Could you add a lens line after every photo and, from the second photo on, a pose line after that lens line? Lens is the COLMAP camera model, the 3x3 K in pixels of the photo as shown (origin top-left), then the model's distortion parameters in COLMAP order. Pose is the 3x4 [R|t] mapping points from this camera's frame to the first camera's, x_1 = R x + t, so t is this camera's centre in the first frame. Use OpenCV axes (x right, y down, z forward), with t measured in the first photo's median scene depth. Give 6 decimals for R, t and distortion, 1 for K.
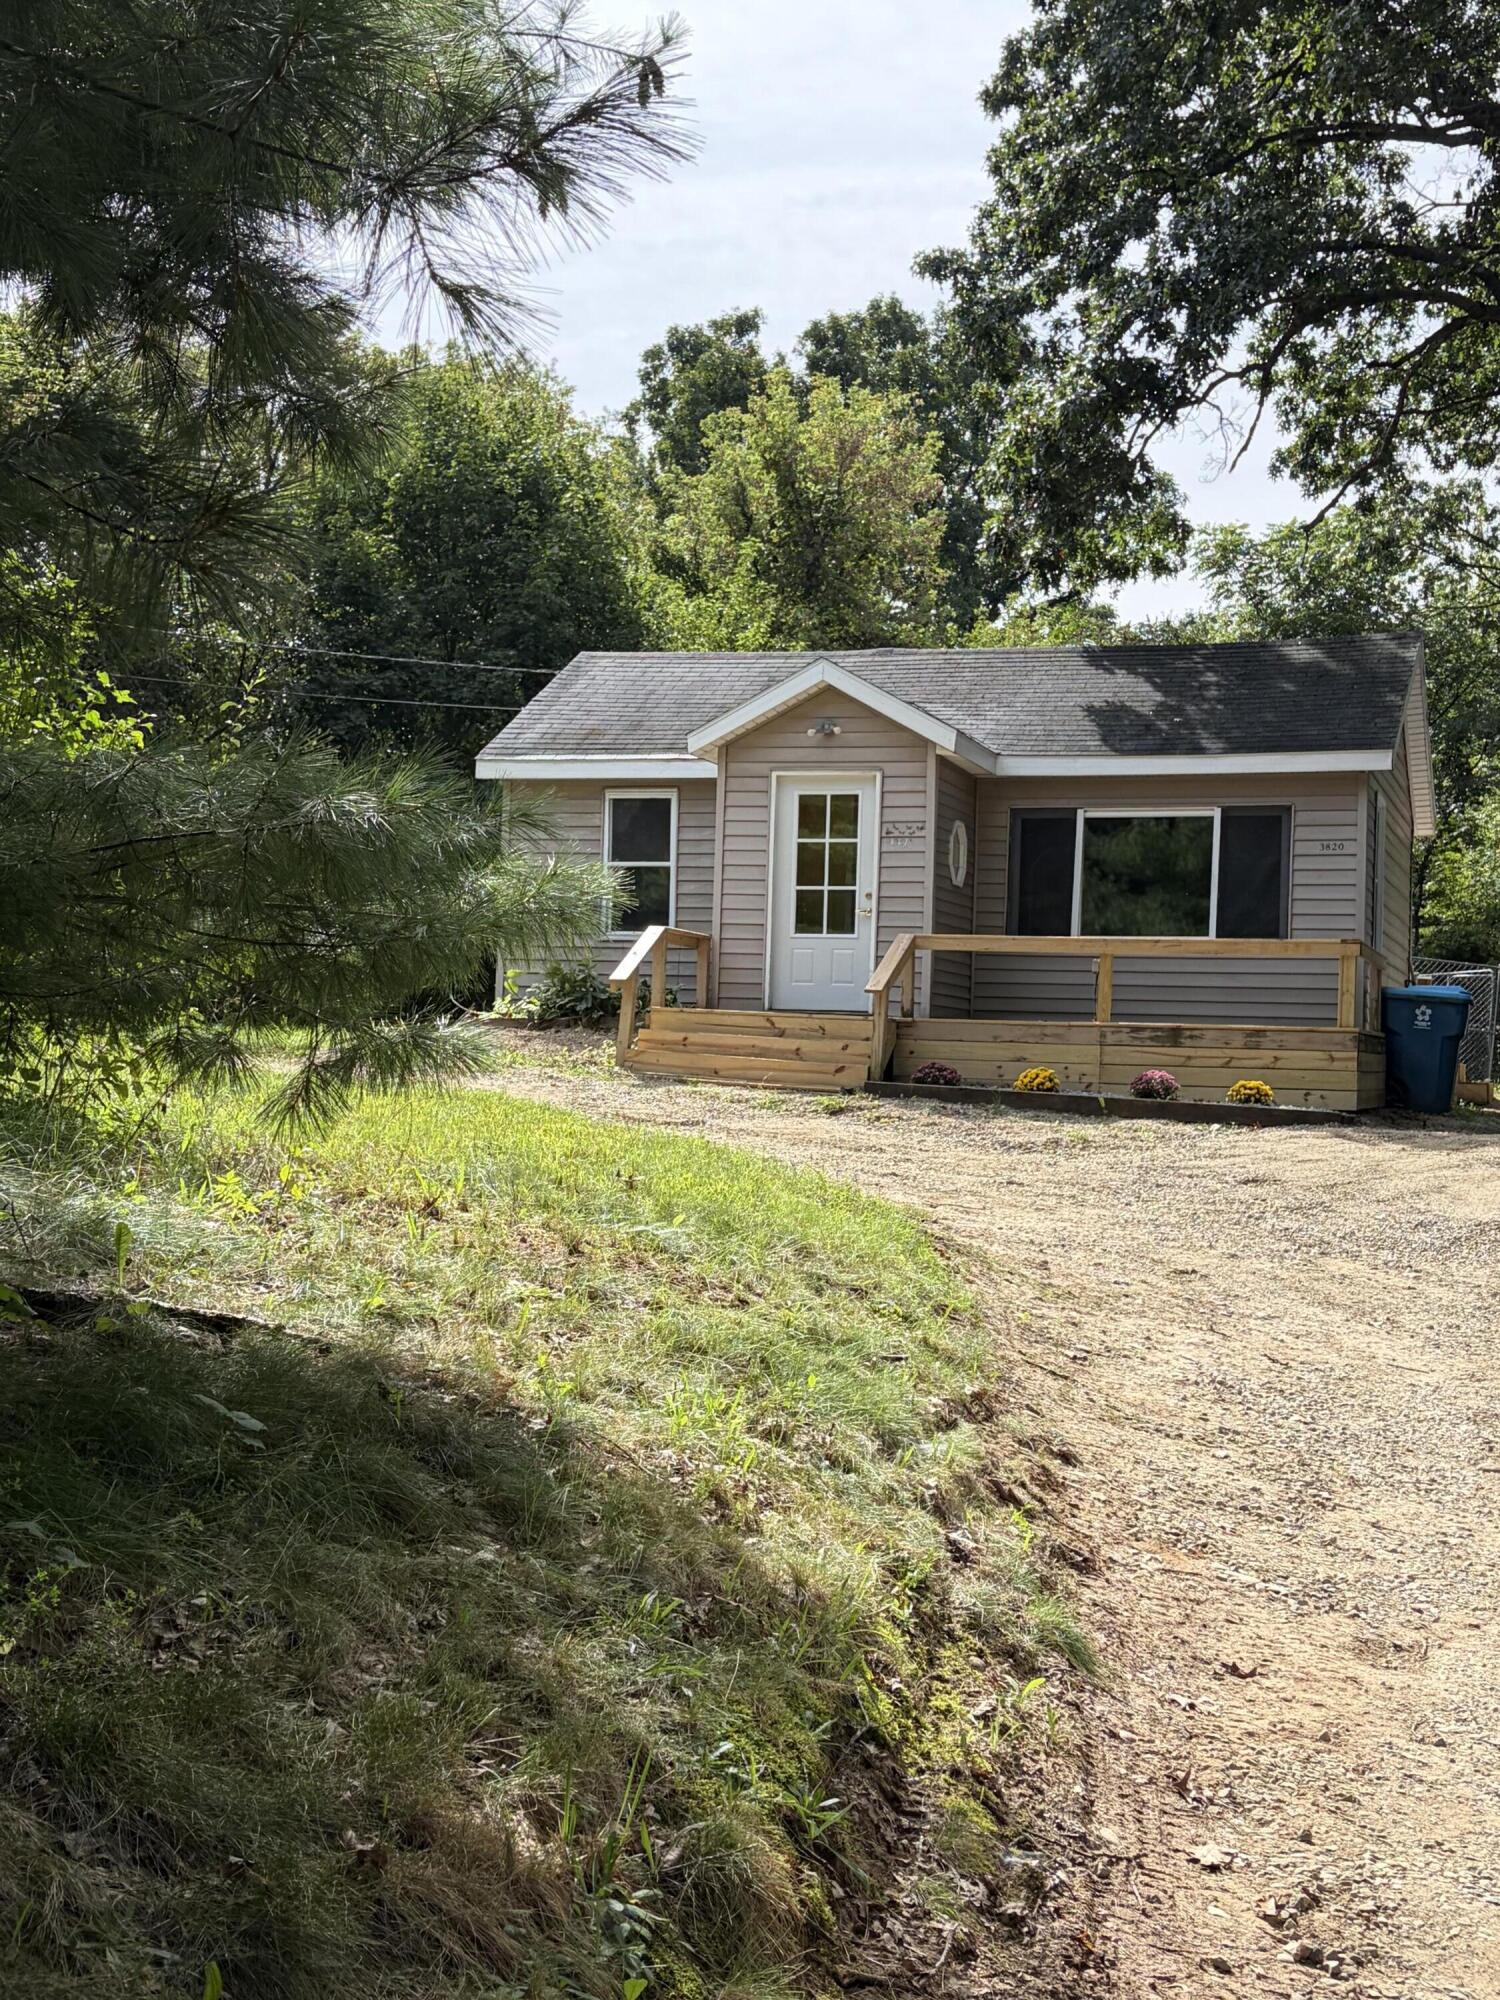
lens RADIAL K [[2651.5, 0, 749.2], [0, 2651.5, 999.9], [0, 0, 1]] dist [0.011272, 0.000000]
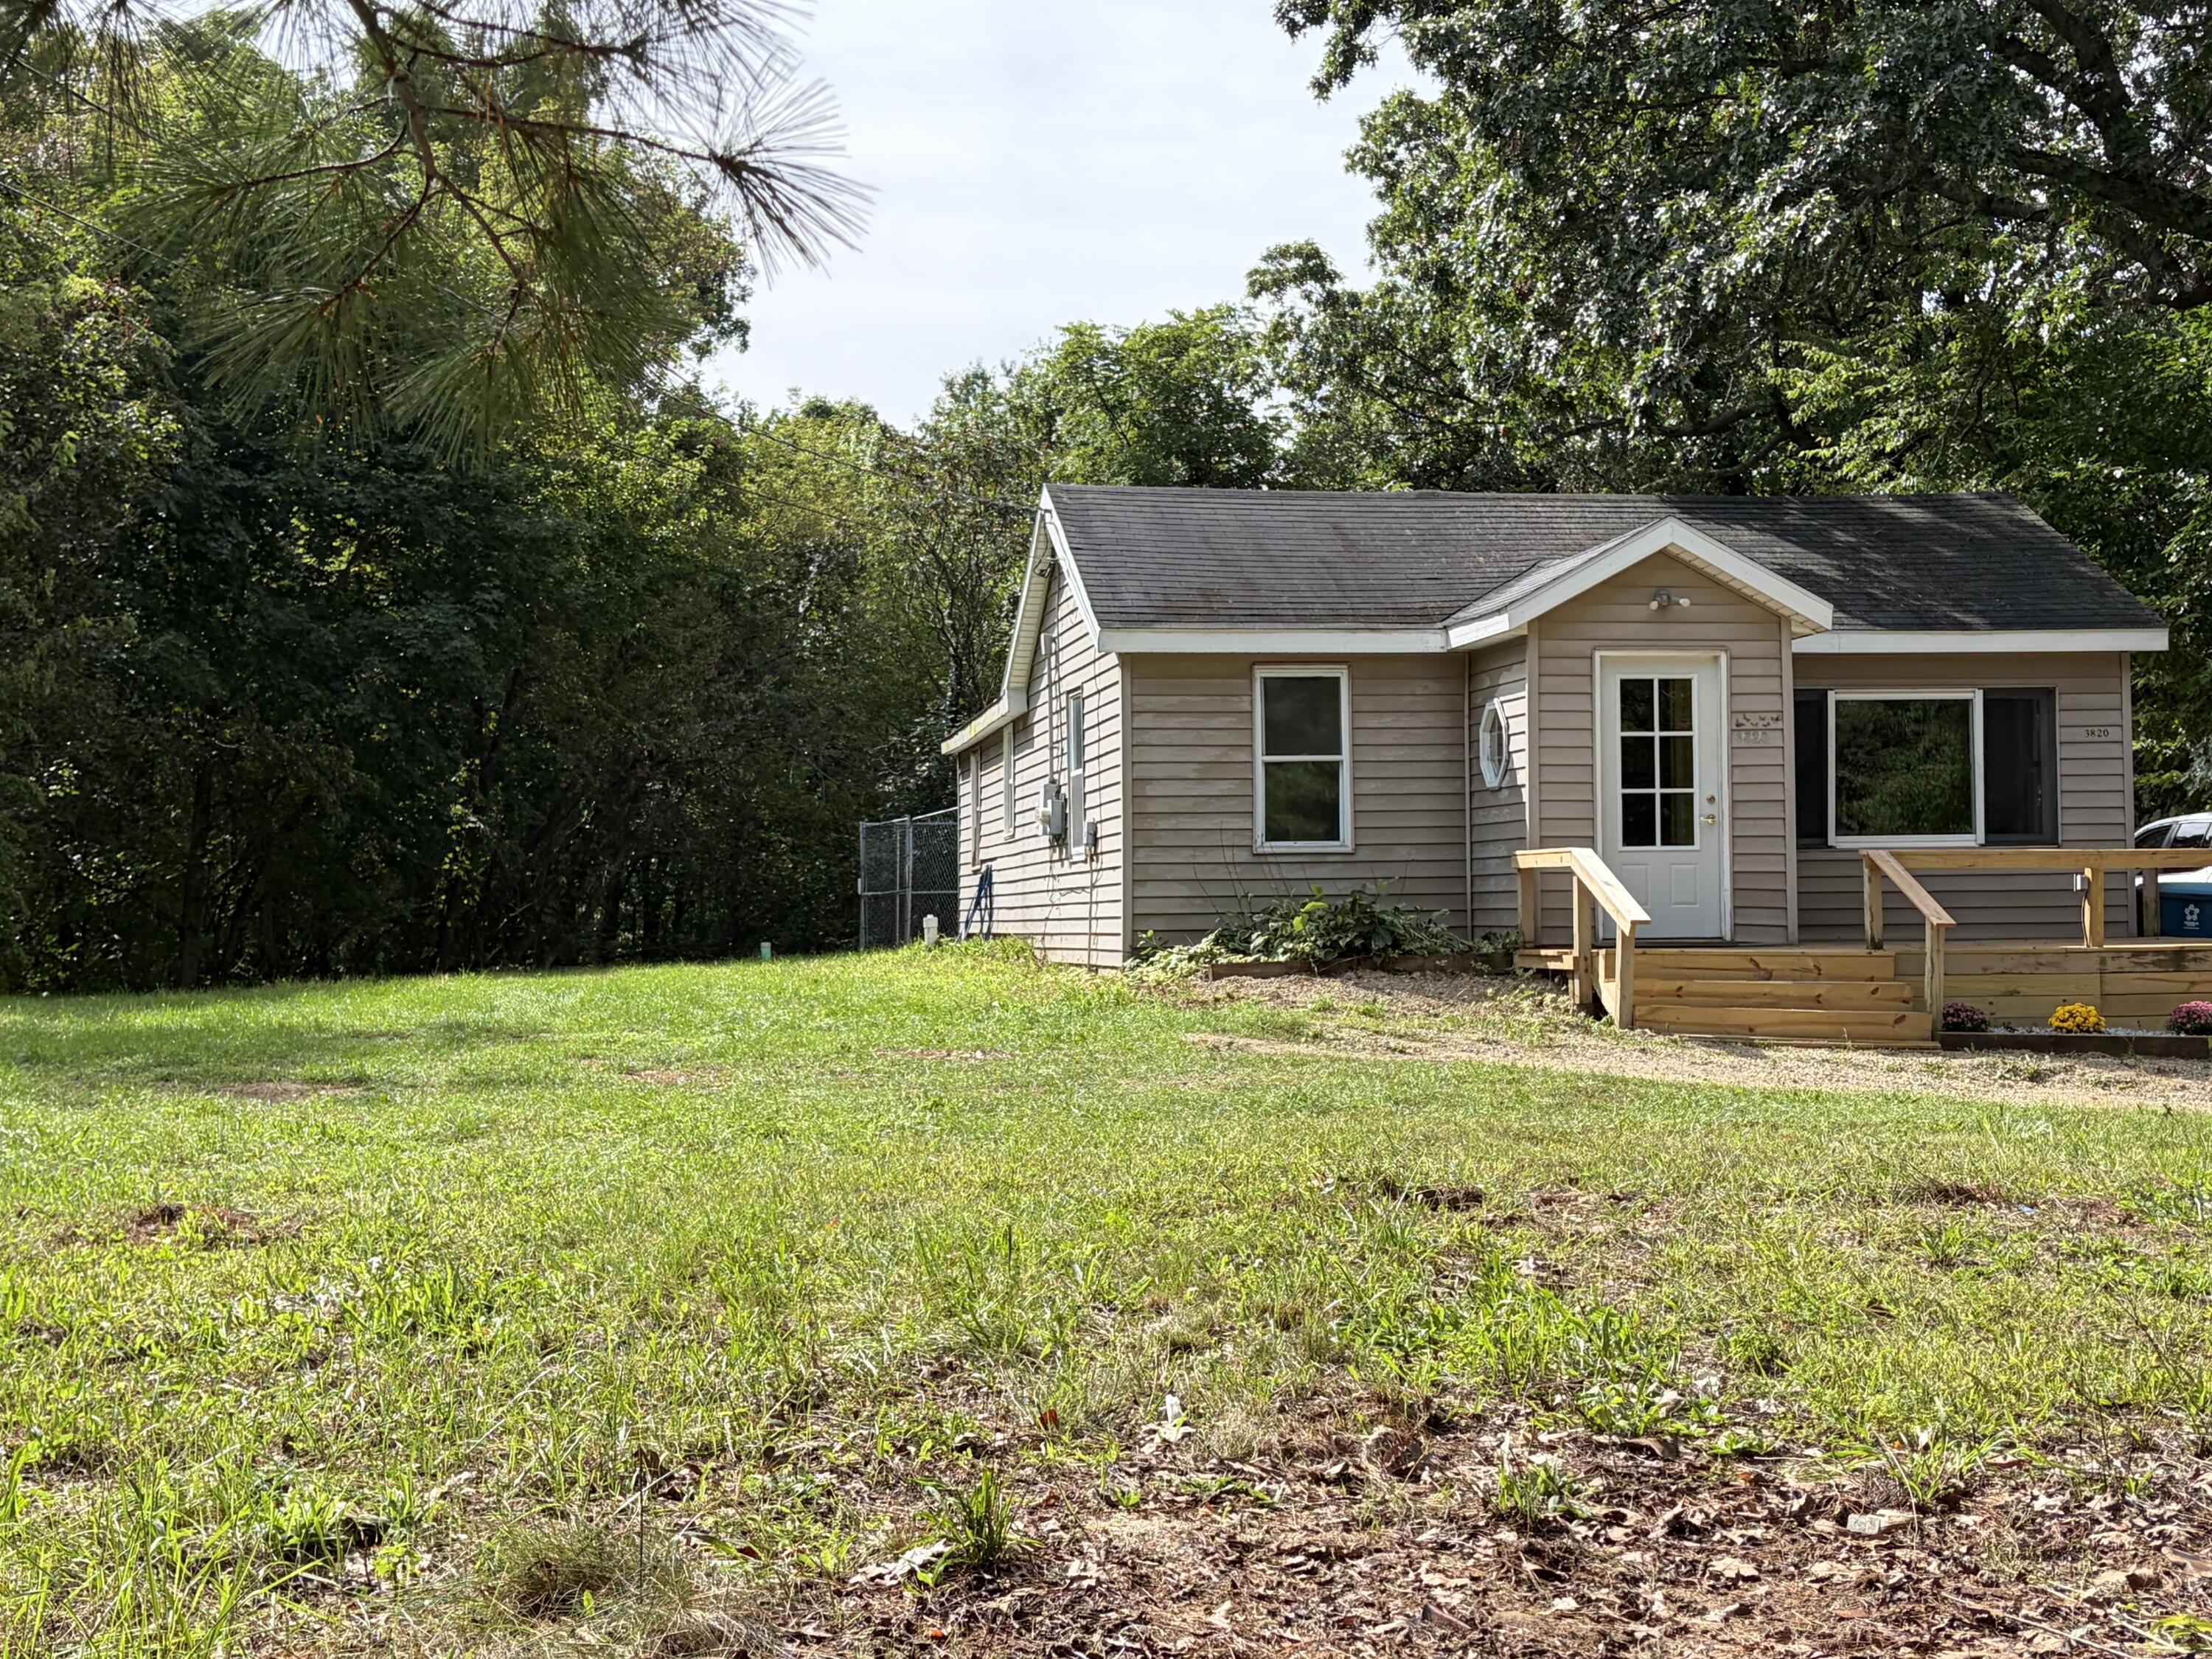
lens RADIAL K [[2932.6, 0, 1106.2], [0, 2932.6, 831.1], [0, 0, 1]] dist [0.011272, 0.000000]
pose [[0.907440, -0.026553, 0.419341, -0.514752], [0.025948, 0.999638, 0.007145, -0.040462], [-0.419379, 0.004397, 0.907800, 0.232862]]
